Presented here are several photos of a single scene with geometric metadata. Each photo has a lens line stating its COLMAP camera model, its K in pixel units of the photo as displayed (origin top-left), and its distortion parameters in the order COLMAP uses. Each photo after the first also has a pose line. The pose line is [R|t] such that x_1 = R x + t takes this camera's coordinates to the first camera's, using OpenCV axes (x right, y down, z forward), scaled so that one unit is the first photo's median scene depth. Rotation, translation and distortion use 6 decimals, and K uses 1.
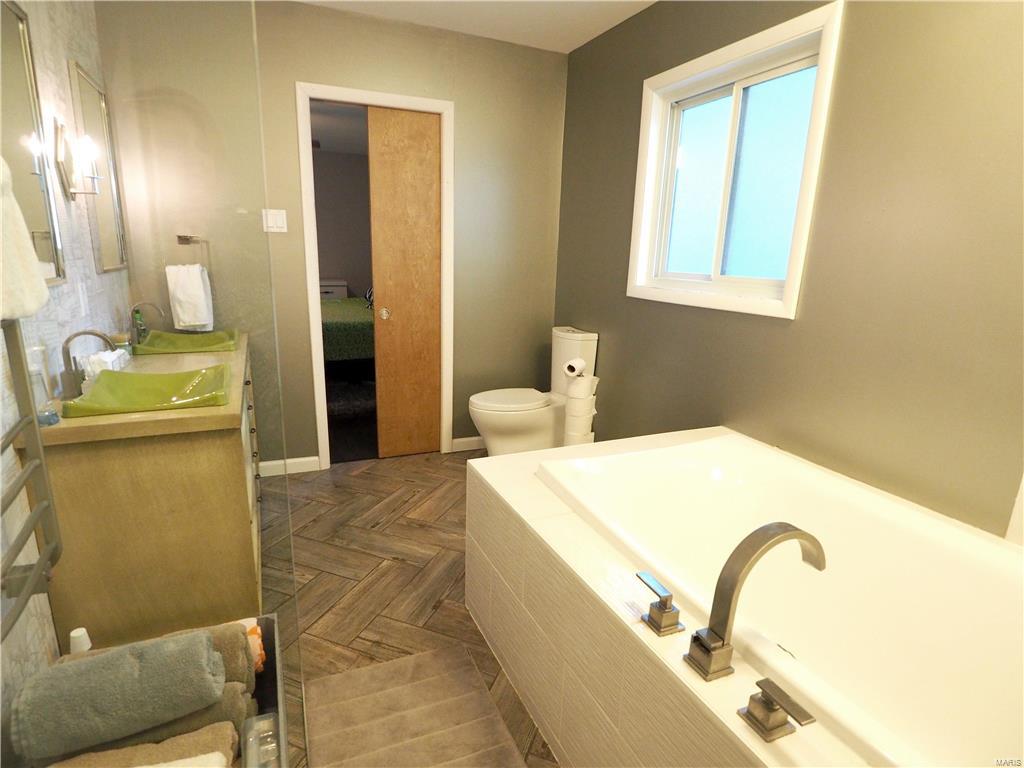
lens RADIAL K [[551.5, 0, 509.9], [0, 551.5, 385.8], [0, 0, 1]] dist [-0.007980, -0.004652]
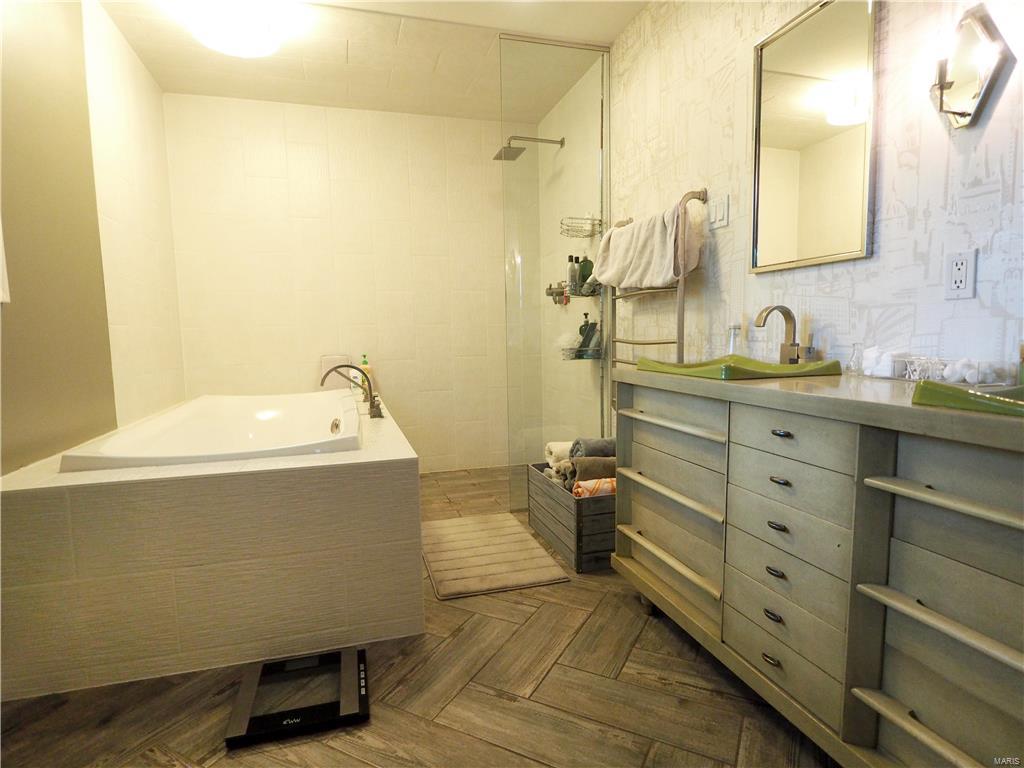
lens RADIAL K [[551.5, 0, 510.5], [0, 551.5, 385.6], [0, 0, 1]] dist [-0.007980, -0.004652]
pose [[-0.992217, -0.021810, 0.122598, -0.306507], [0.021289, 0.940336, 0.339579, -0.253942], [-0.122690, 0.339546, -0.932553, 1.632056]]
